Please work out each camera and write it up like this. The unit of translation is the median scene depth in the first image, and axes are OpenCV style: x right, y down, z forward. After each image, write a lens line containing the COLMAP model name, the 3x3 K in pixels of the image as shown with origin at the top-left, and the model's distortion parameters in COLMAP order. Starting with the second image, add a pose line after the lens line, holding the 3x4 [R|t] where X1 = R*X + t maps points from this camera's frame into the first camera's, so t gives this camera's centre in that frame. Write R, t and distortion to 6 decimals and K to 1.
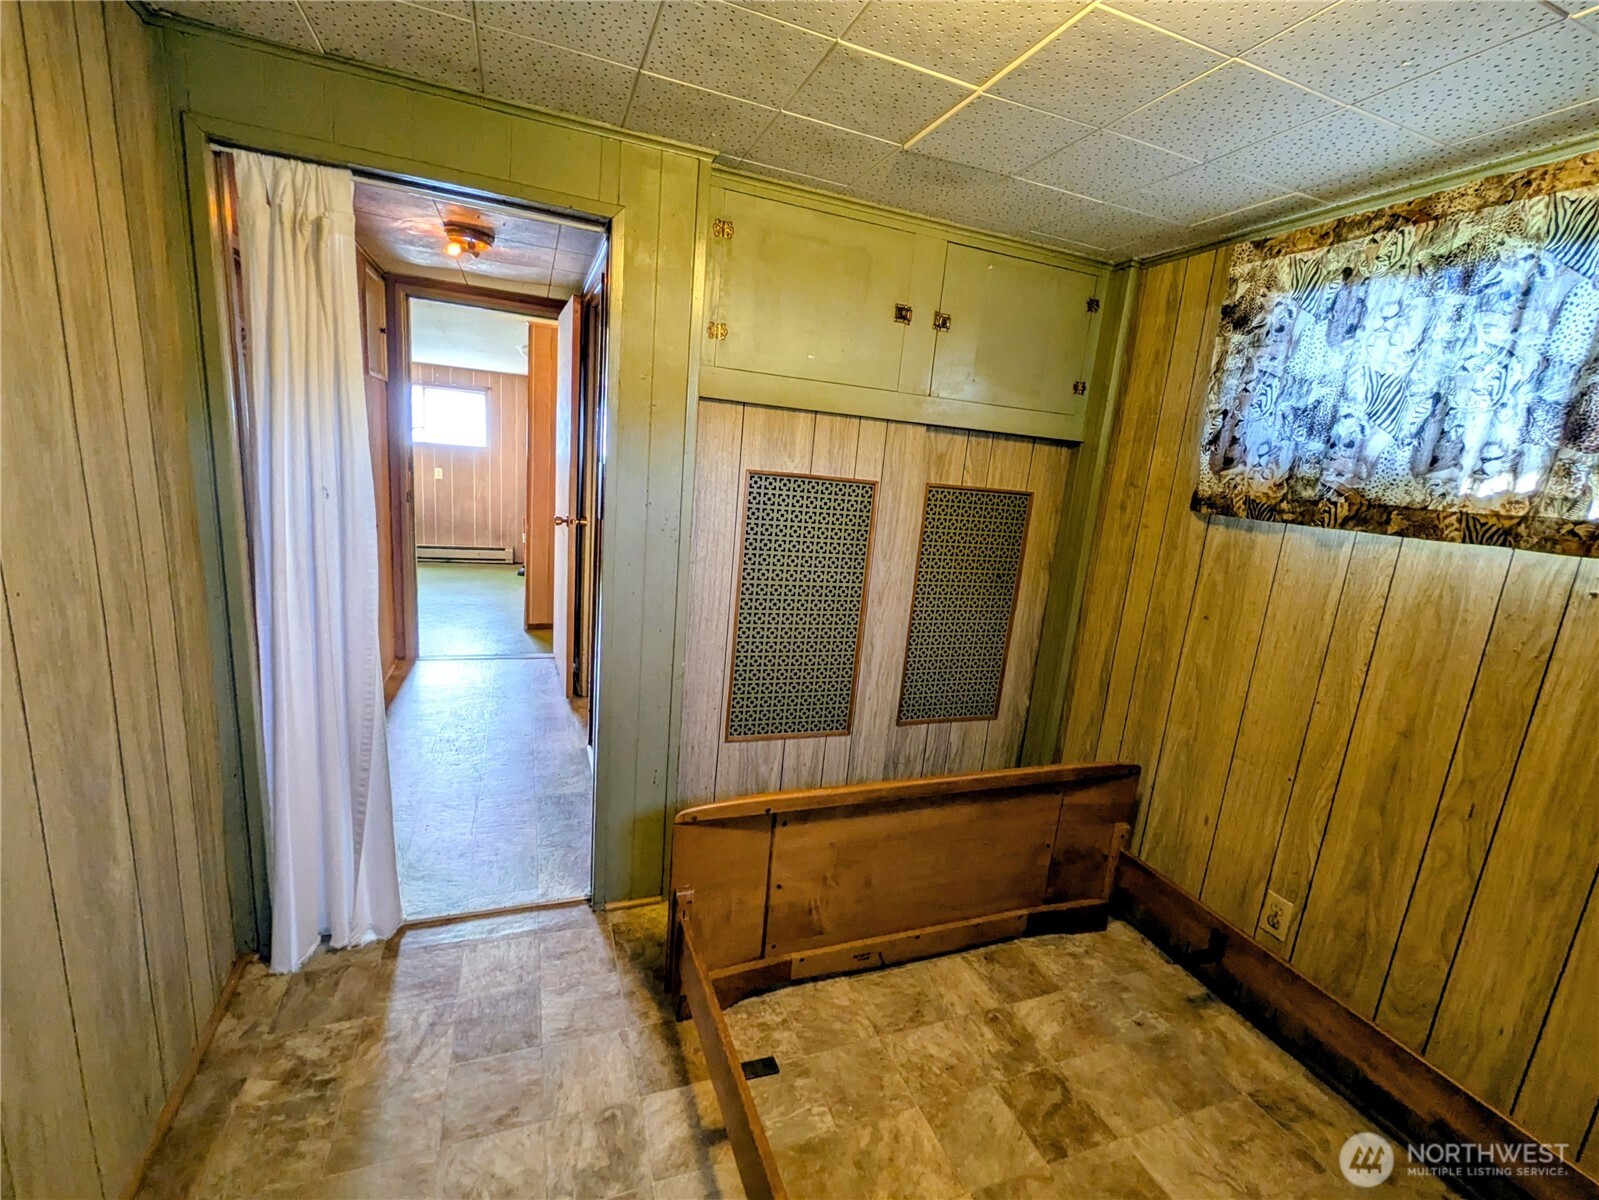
lens RADIAL K [[698.1, 0, 800.8], [0, 698.1, 605.0], [0, 0, 1]] dist [0.001784, 0.000223]
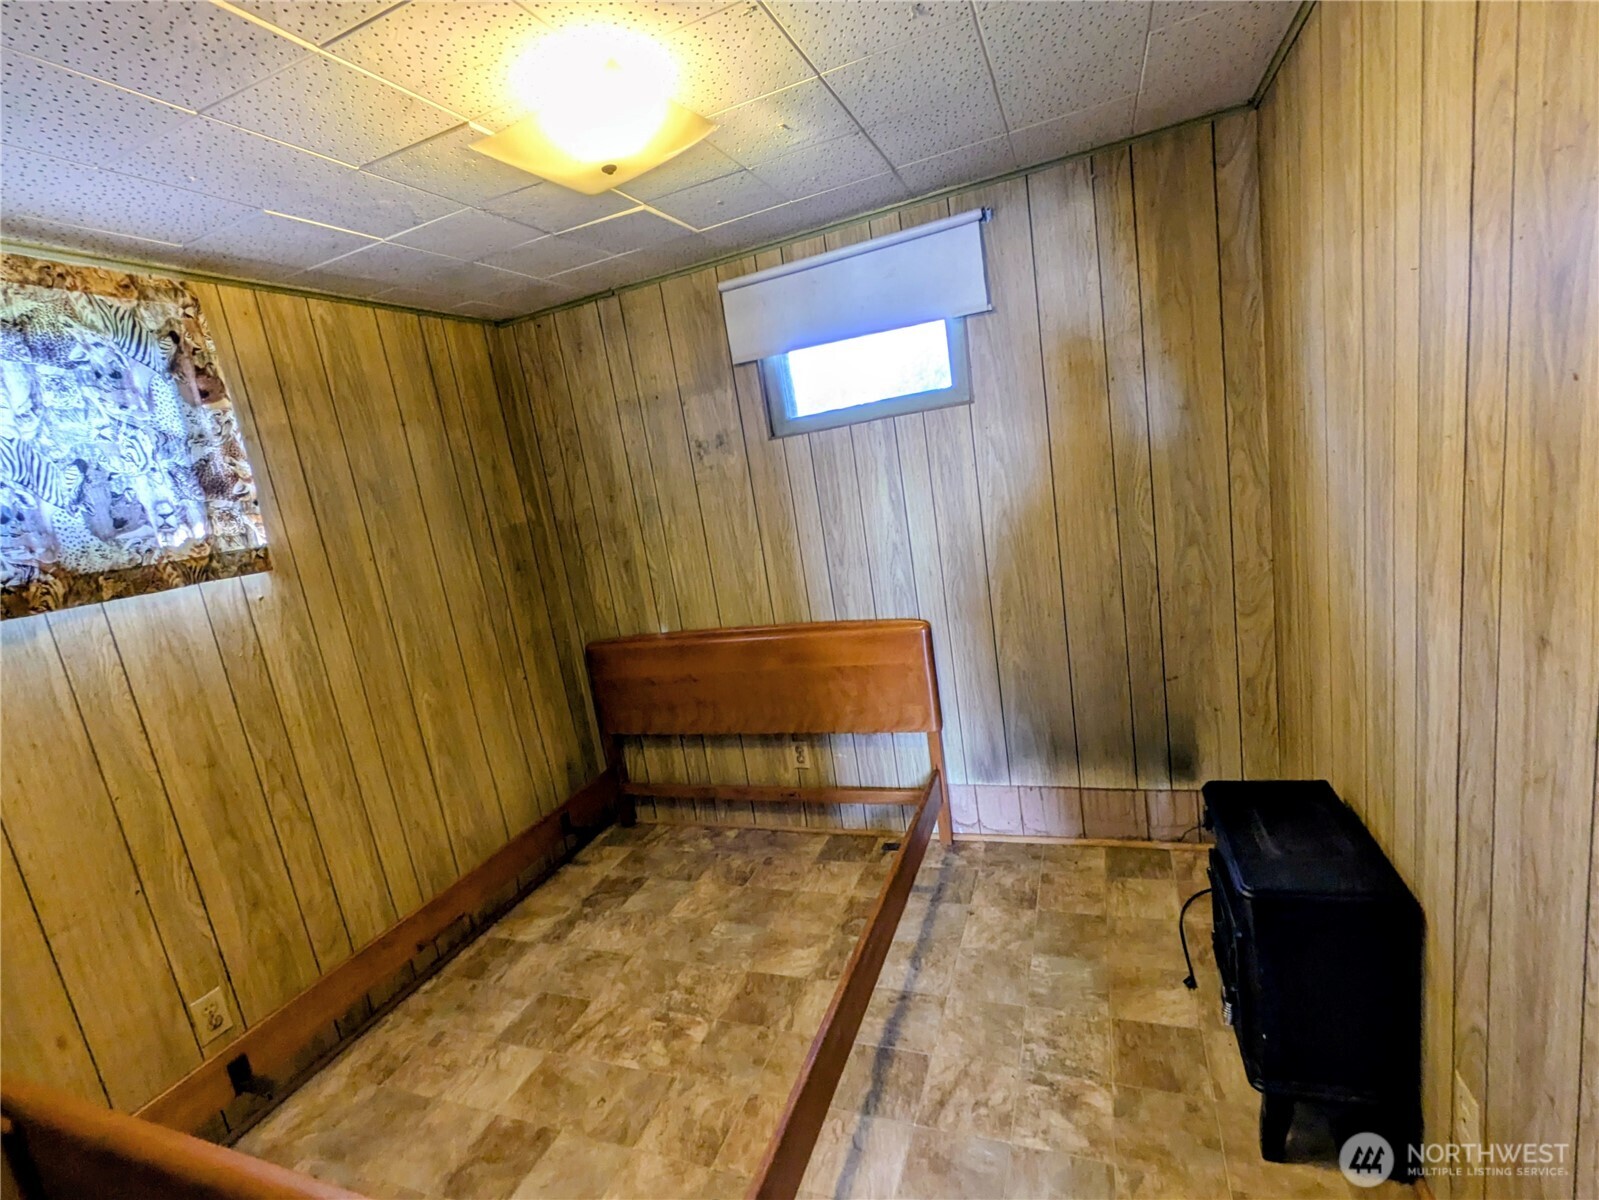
lens RADIAL K [[721.9, 0, 805.1], [0, 721.9, 602.2], [0, 0, 1]] dist [0.003157, -0.001943]
pose [[-0.744209, -0.096488, 0.660941, -0.513395], [0.222241, 0.897364, 0.381243, -0.249559], [-0.629891, 0.430613, -0.646383, 0.972759]]
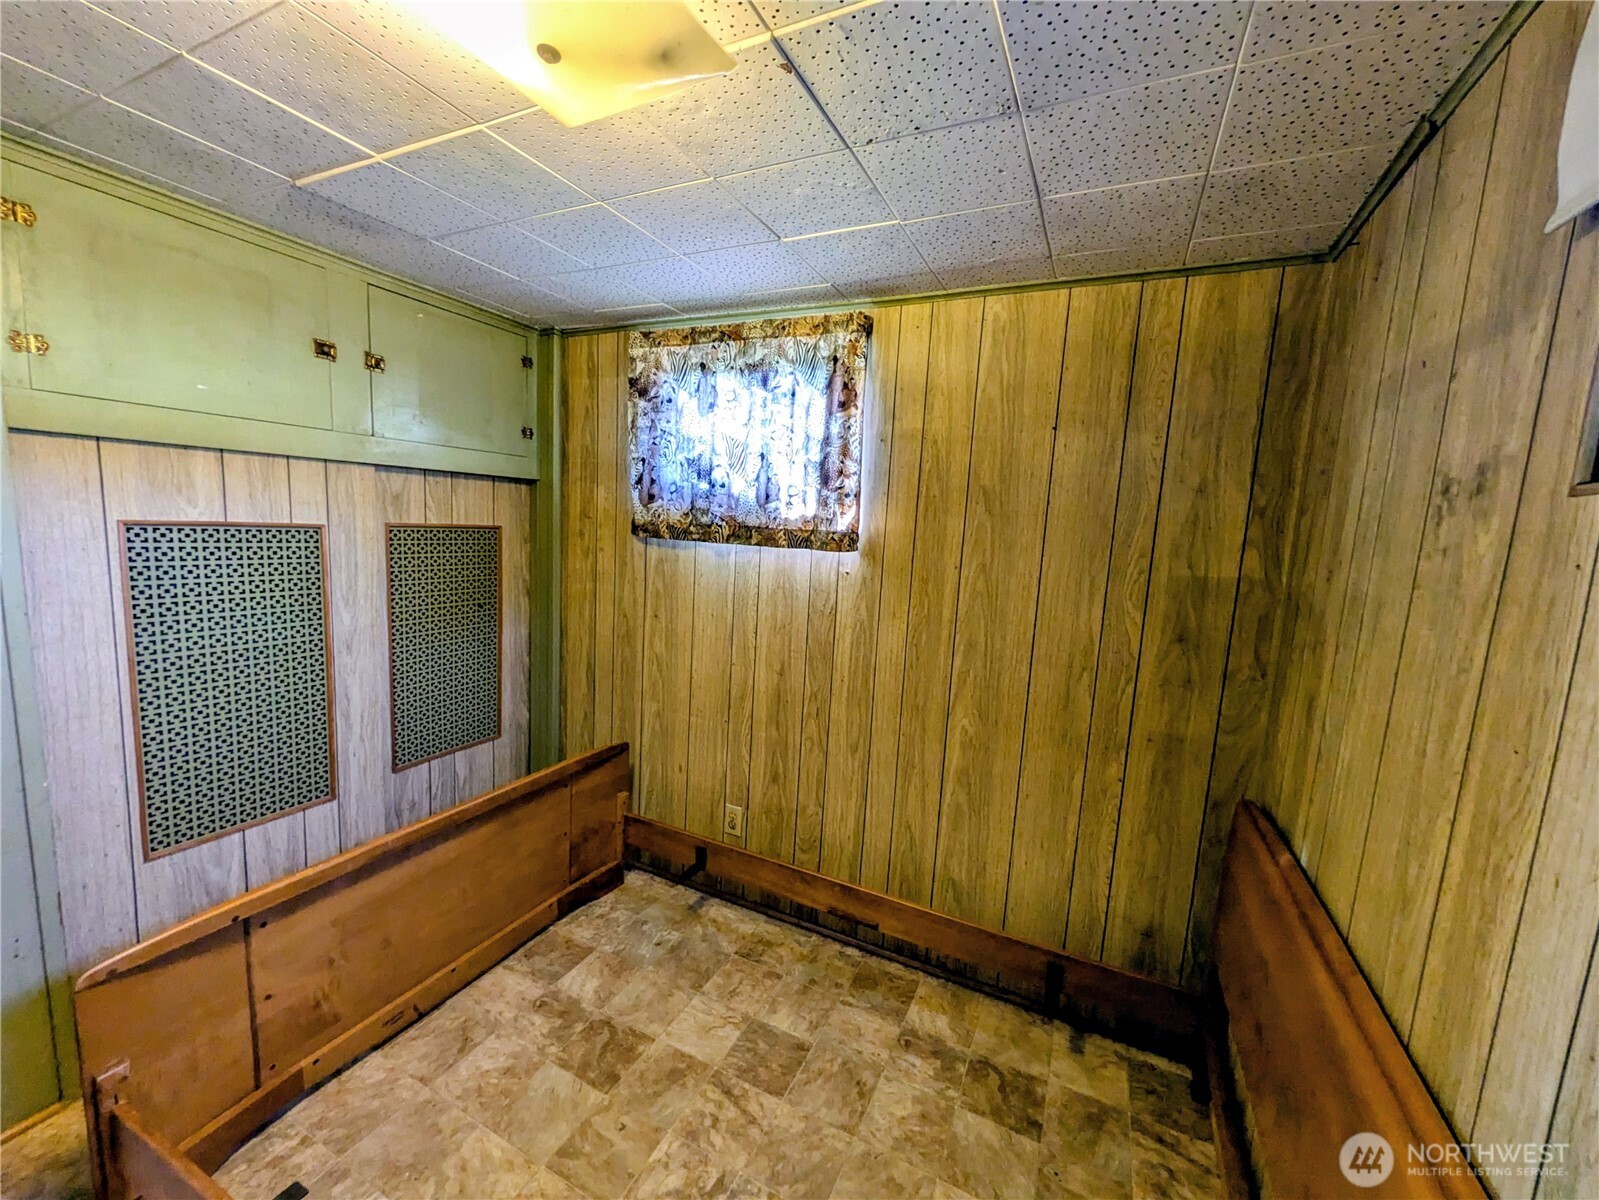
lens RADIAL K [[633.2, 0, 804.0], [0, 633.2, 604.4], [0, 0, 1]] dist [0.002751, -0.000840]
pose [[0.727822, -0.138252, 0.671685, -0.008215], [0.147705, 0.988082, 0.043325, -0.016611], [-0.669670, 0.067678, 0.739569, -0.066029]]
